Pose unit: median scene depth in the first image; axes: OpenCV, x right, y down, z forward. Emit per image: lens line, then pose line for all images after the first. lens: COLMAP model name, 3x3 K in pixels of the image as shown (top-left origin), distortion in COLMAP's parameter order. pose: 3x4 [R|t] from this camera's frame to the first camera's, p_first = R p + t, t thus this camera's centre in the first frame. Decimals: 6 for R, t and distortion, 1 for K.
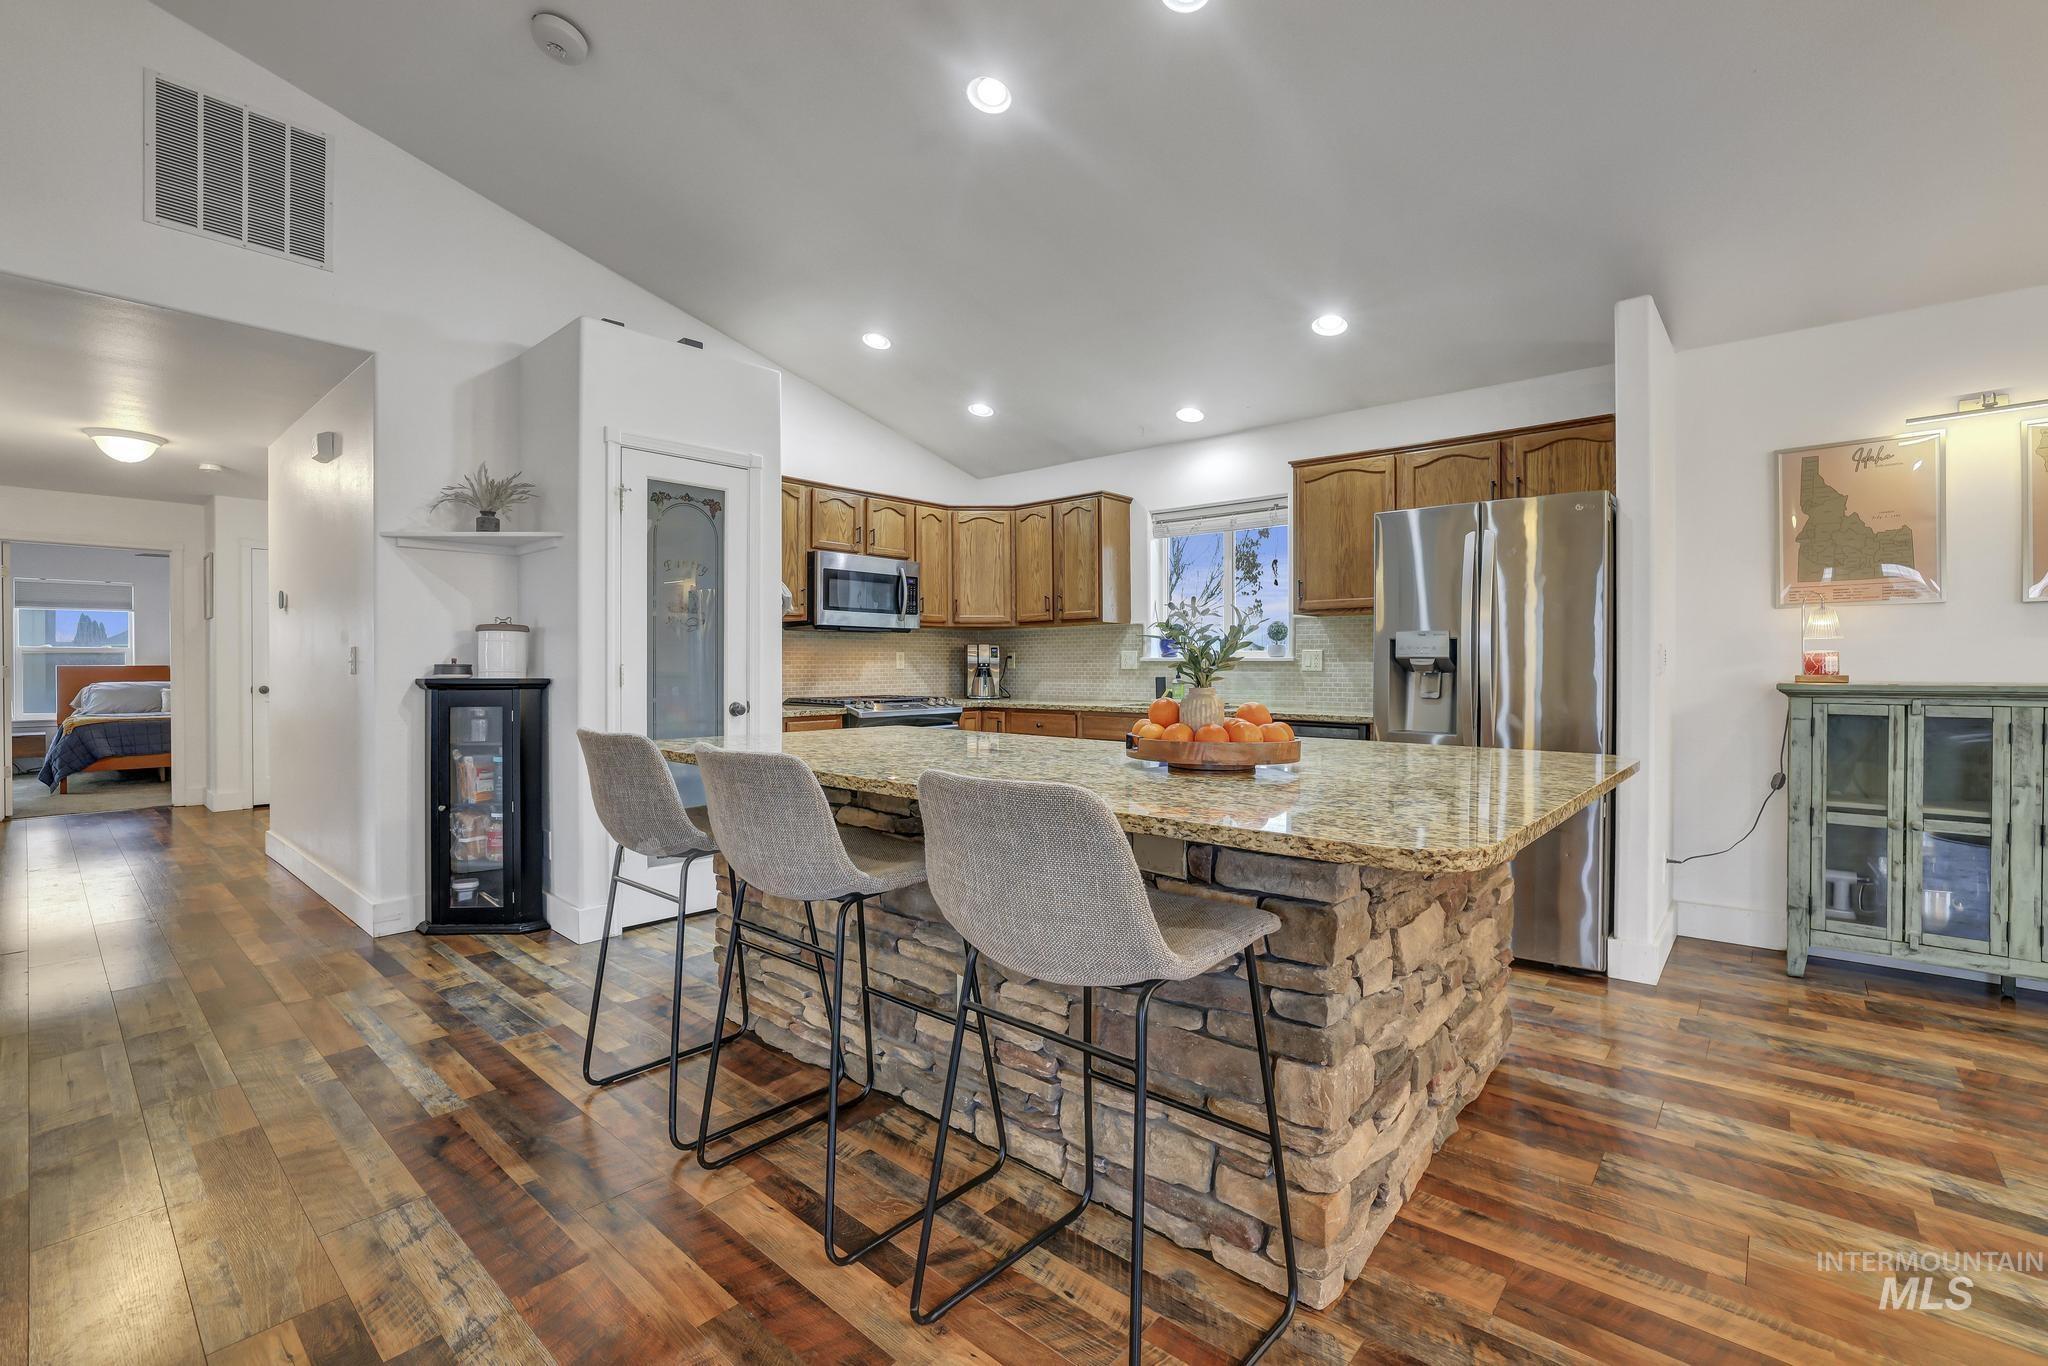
lens RADIAL K [[899.6, 0, 1011.5], [0, 899.6, 668.0], [0, 0, 1]] dist [-0.044798, 0.017134]
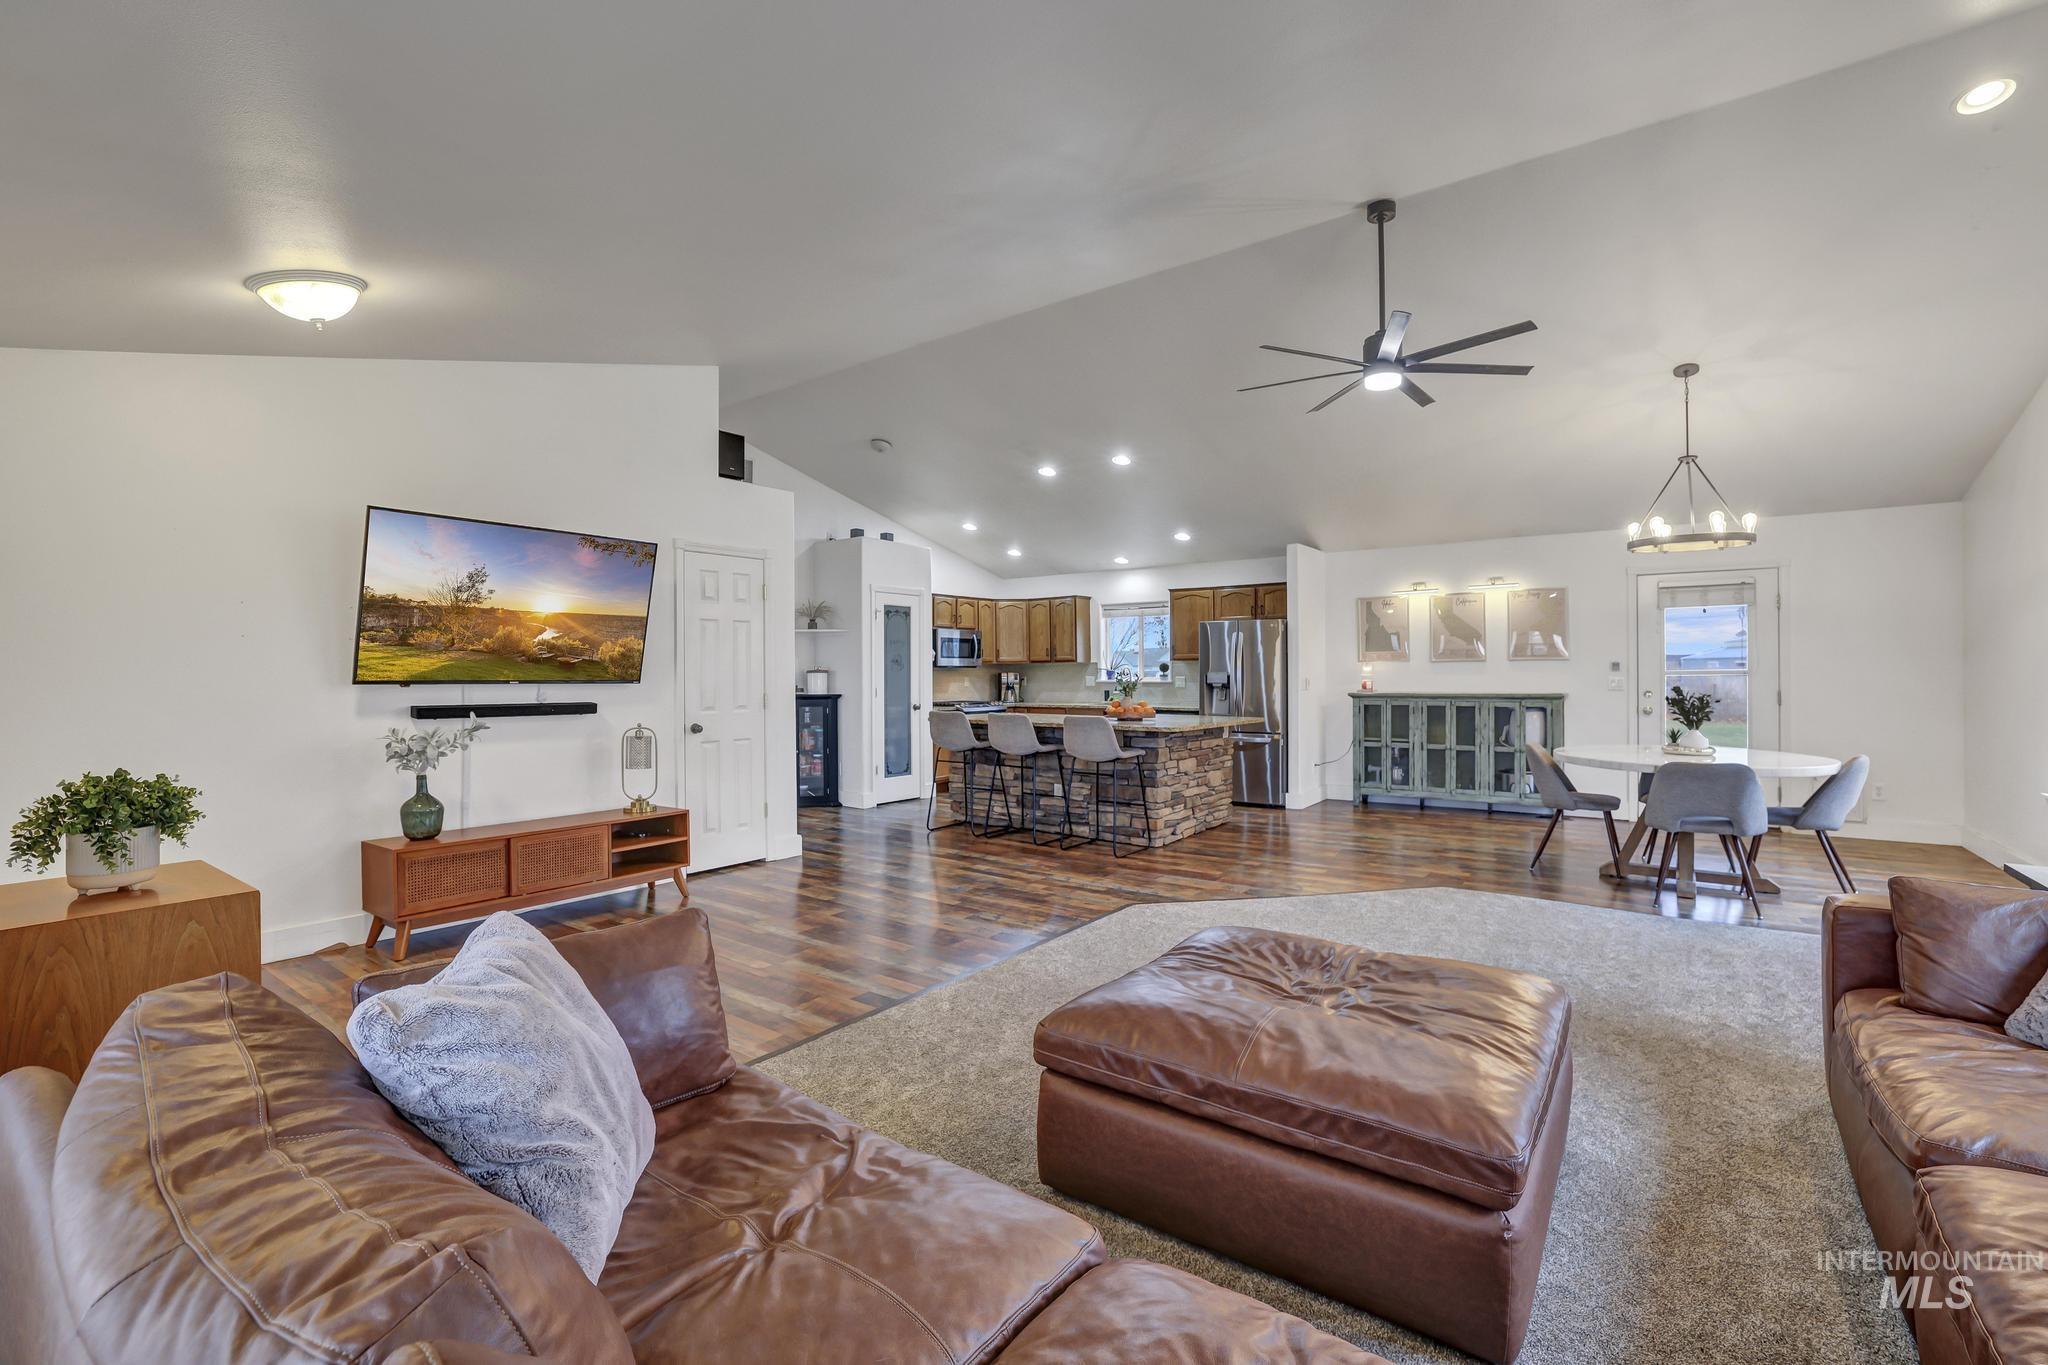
lens RADIAL K [[886.7, 0, 1014.2], [0, 886.7, 665.8], [0, 0, 1]] dist [-0.046125, 0.018576]
pose [[0.996796, -0.004587, 0.079857, -0.278055], [0.005376, 0.999939, -0.009675, -0.037562], [-0.079807, 0.010074, 0.996759, -1.336665]]
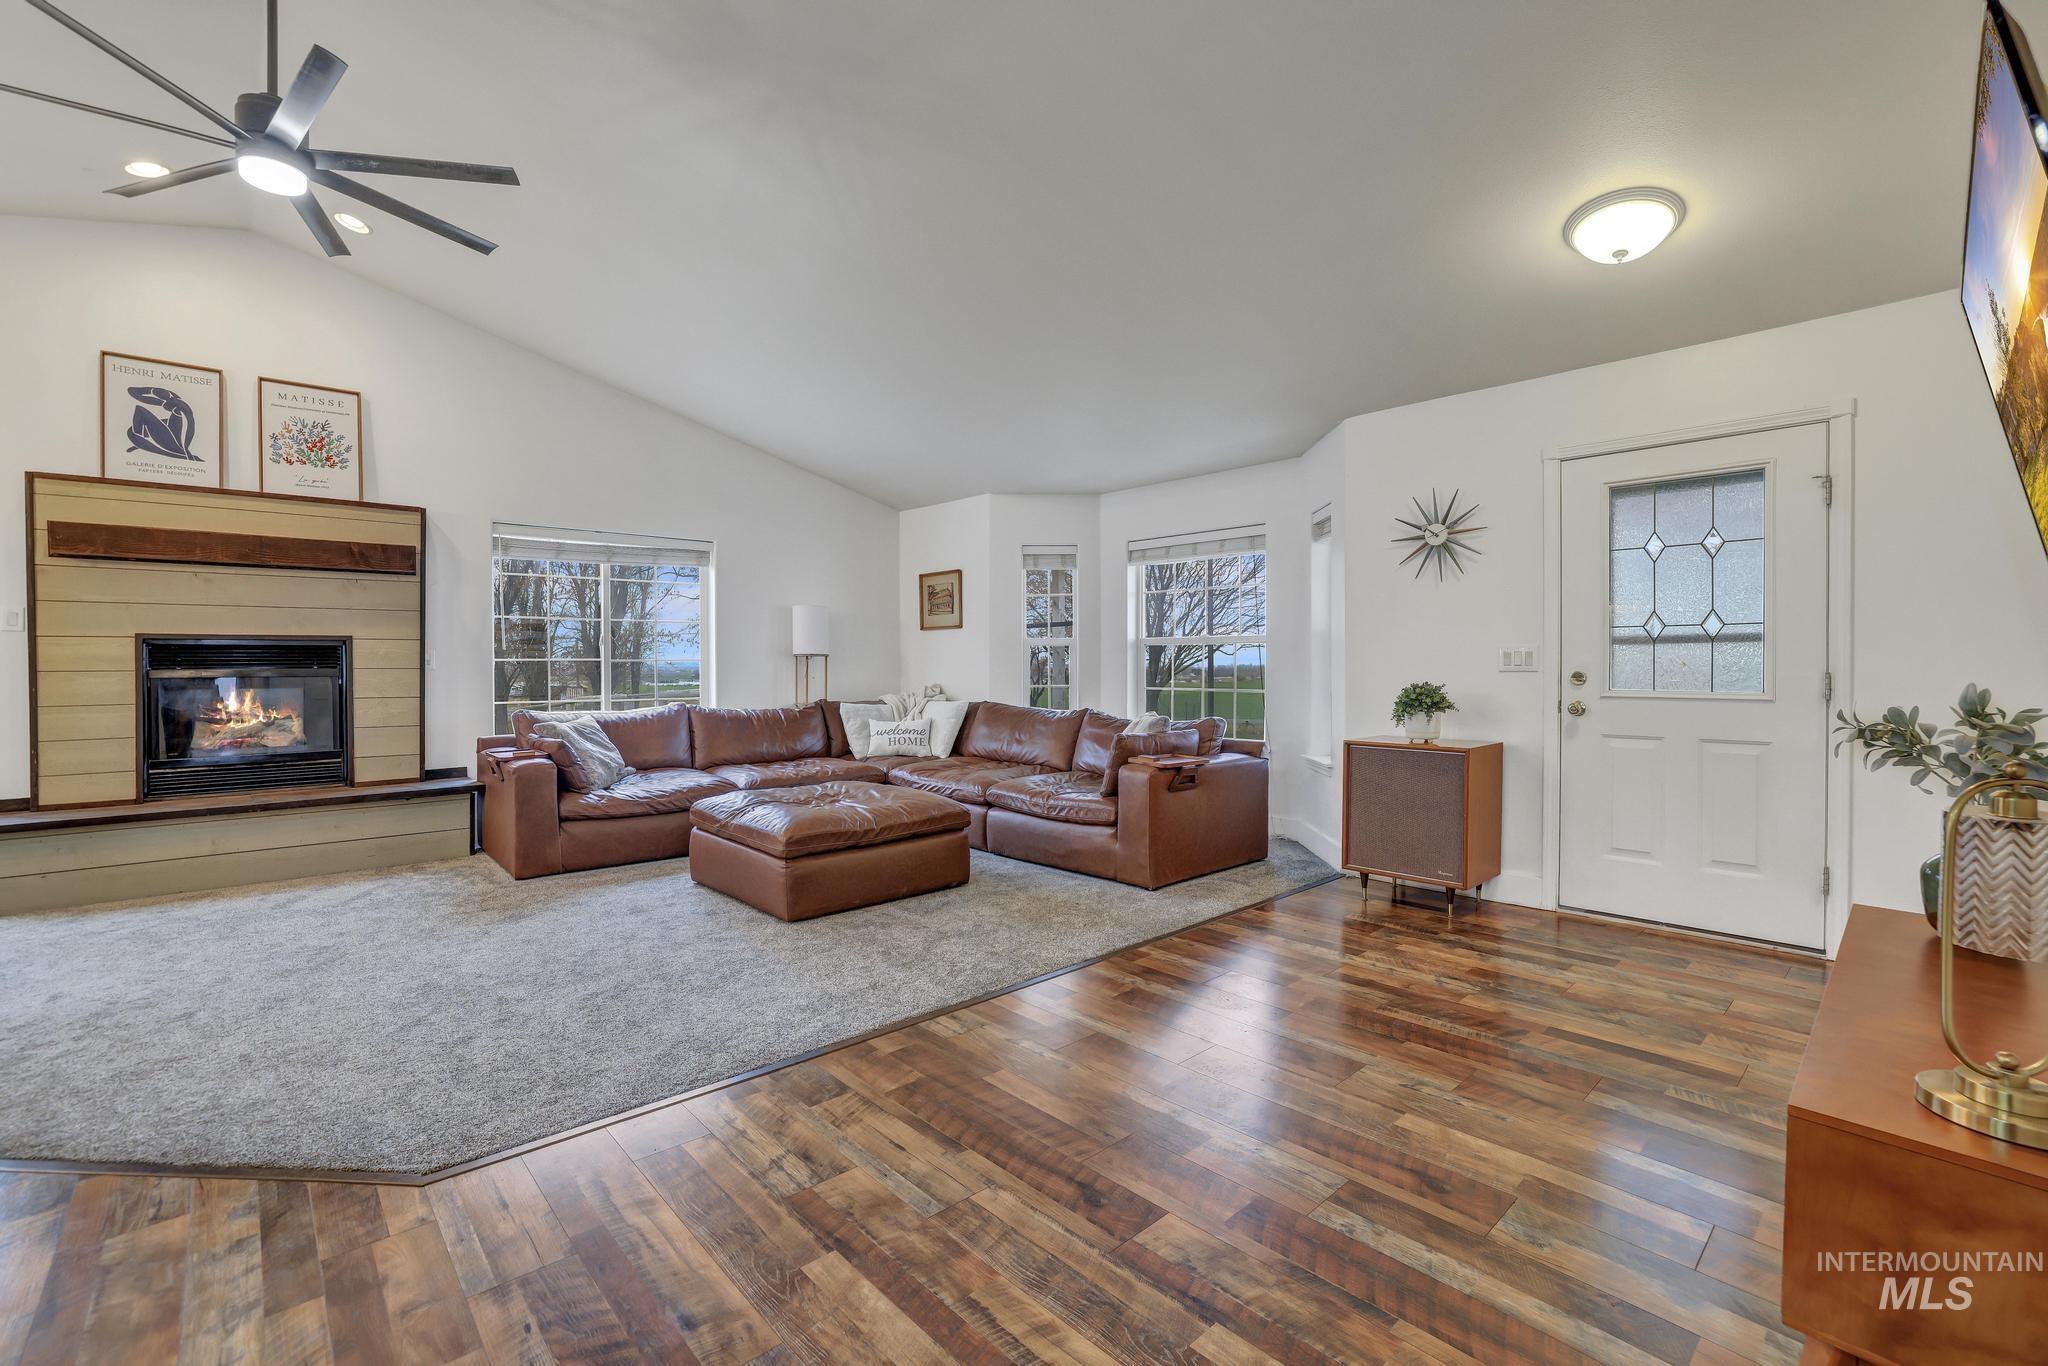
lens RADIAL K [[886.7, 0, 1014.2], [0, 886.7, 666.3], [0, 0, 1]] dist [-0.046125, 0.018576]
pose [[-0.994229, 0.001235, 0.107271, -0.413402], [0.001710, 0.999989, 0.004335, -0.001676], [-0.107264, 0.004494, -0.994220, 0.483108]]
